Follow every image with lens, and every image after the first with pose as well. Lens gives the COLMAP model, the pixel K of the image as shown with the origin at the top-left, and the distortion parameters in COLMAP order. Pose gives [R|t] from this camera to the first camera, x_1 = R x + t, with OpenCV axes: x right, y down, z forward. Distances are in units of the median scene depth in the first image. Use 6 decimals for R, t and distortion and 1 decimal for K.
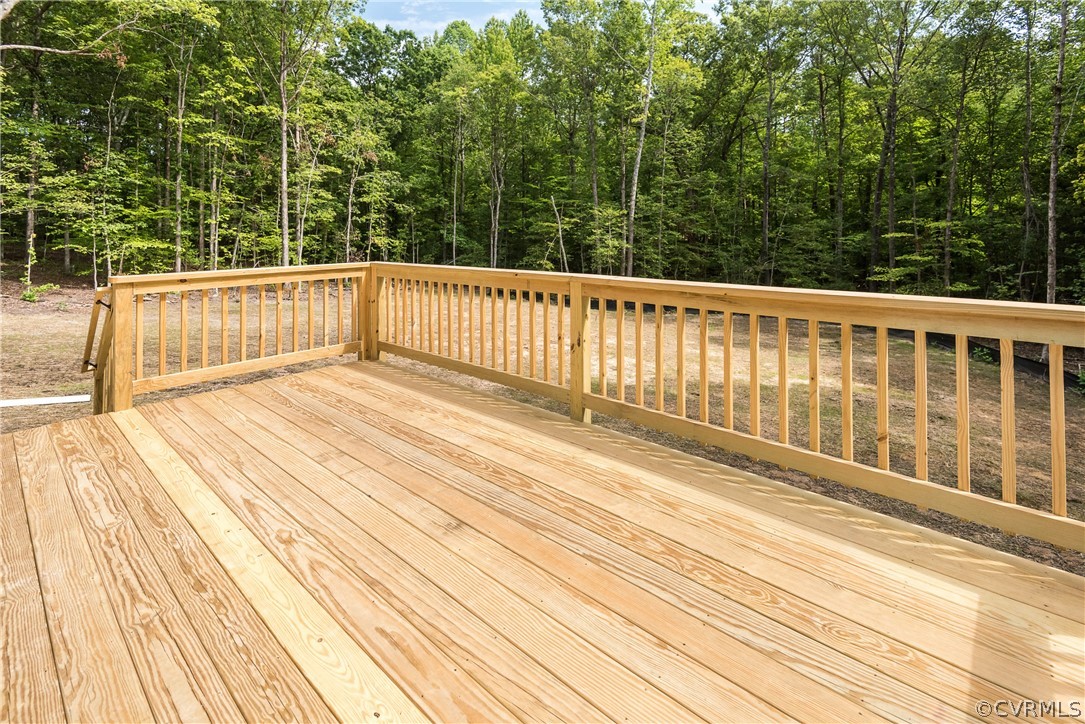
lens RADIAL K [[494.8, 0, 540.9], [0, 494.8, 337.7], [0, 0, 1]] dist [0.025657, -0.013591]
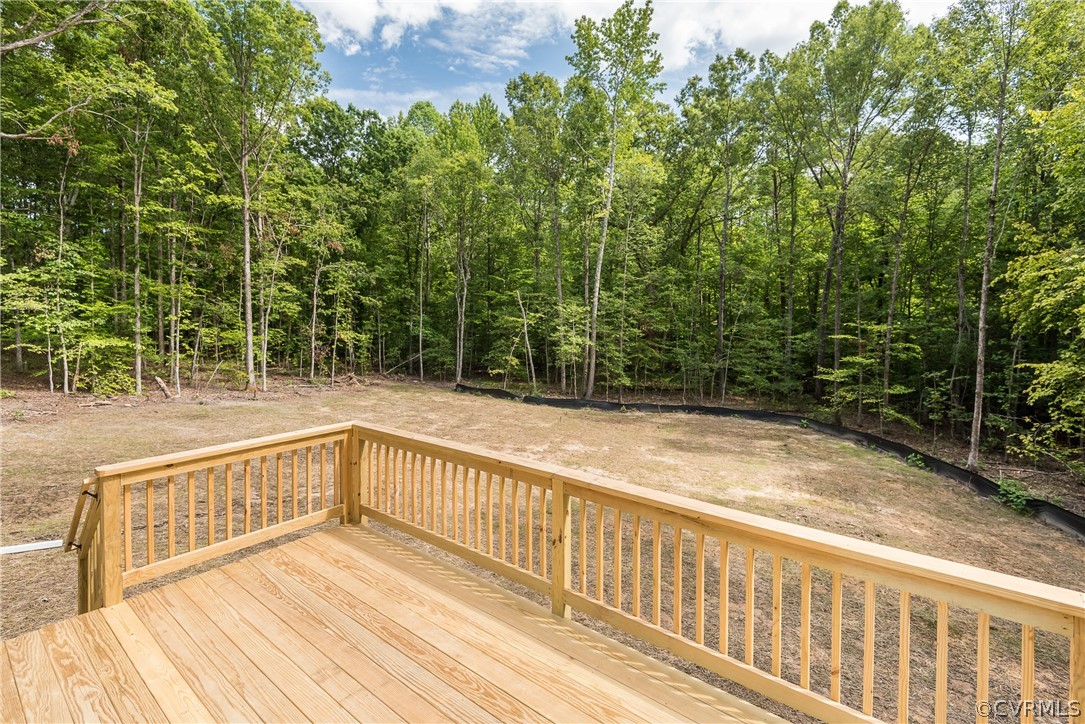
lens RADIAL K [[501.4, 0, 511.1], [0, 501.4, 327.1], [0, 0, 1]] dist [0.026366, -0.014144]
pose [[0.998434, 0.009445, 0.055144, -0.046774], [-0.011145, 0.999470, 0.030597, -0.243481], [-0.054826, -0.031164, 0.998009, -0.031004]]
